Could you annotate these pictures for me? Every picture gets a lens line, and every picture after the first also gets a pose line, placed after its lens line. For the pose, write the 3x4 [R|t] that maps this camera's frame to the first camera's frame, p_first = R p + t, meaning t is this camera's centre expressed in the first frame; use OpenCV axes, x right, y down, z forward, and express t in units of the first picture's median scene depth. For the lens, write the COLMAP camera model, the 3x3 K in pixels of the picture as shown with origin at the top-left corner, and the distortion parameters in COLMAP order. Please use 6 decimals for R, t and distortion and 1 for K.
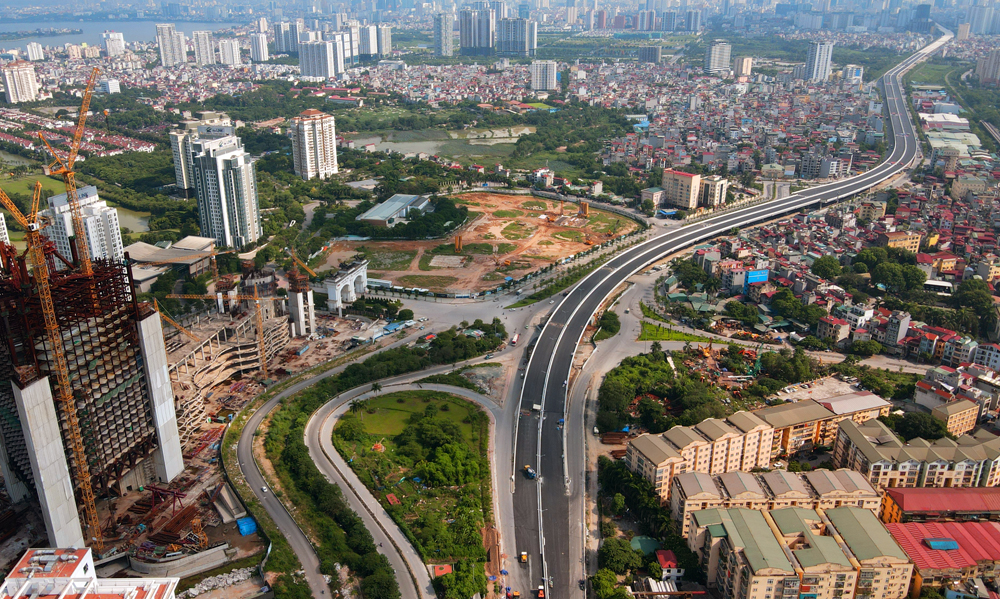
lens RADIAL K [[742.2, 0, 497.7], [0, 742.2, 299.2], [0, 0, 1]] dist [-0.000692, 0.014414]
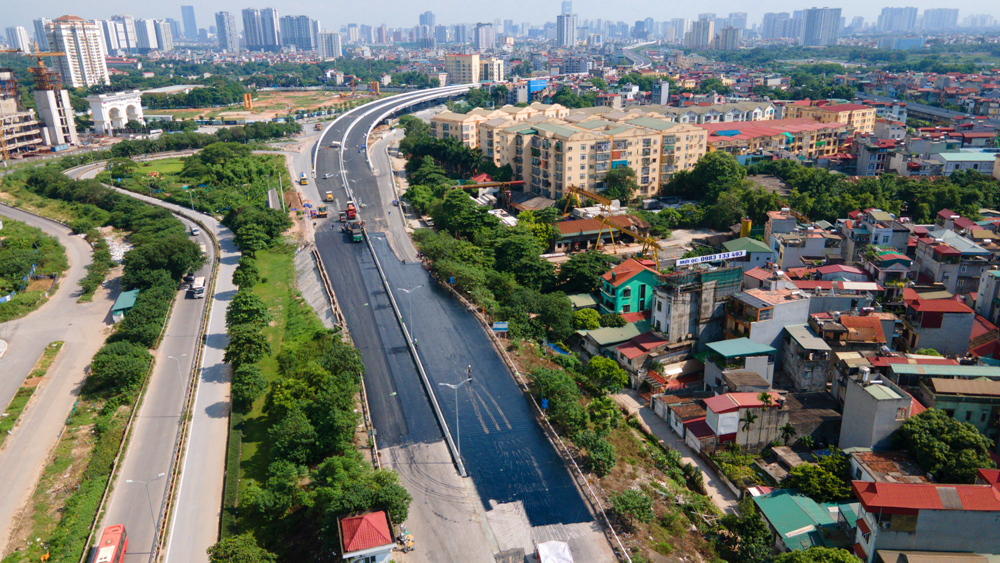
lens RADIAL K [[663.7, 0, 502.7], [0, 663.7, 280.6], [0, 0, 1]] dist [0.030053, 0.006360]
pose [[0.955697, -0.102413, 0.275963, 0.001588], [0.111067, 0.993686, -0.015869, 0.298463], [-0.272596, 0.045816, 0.961037, 0.101336]]
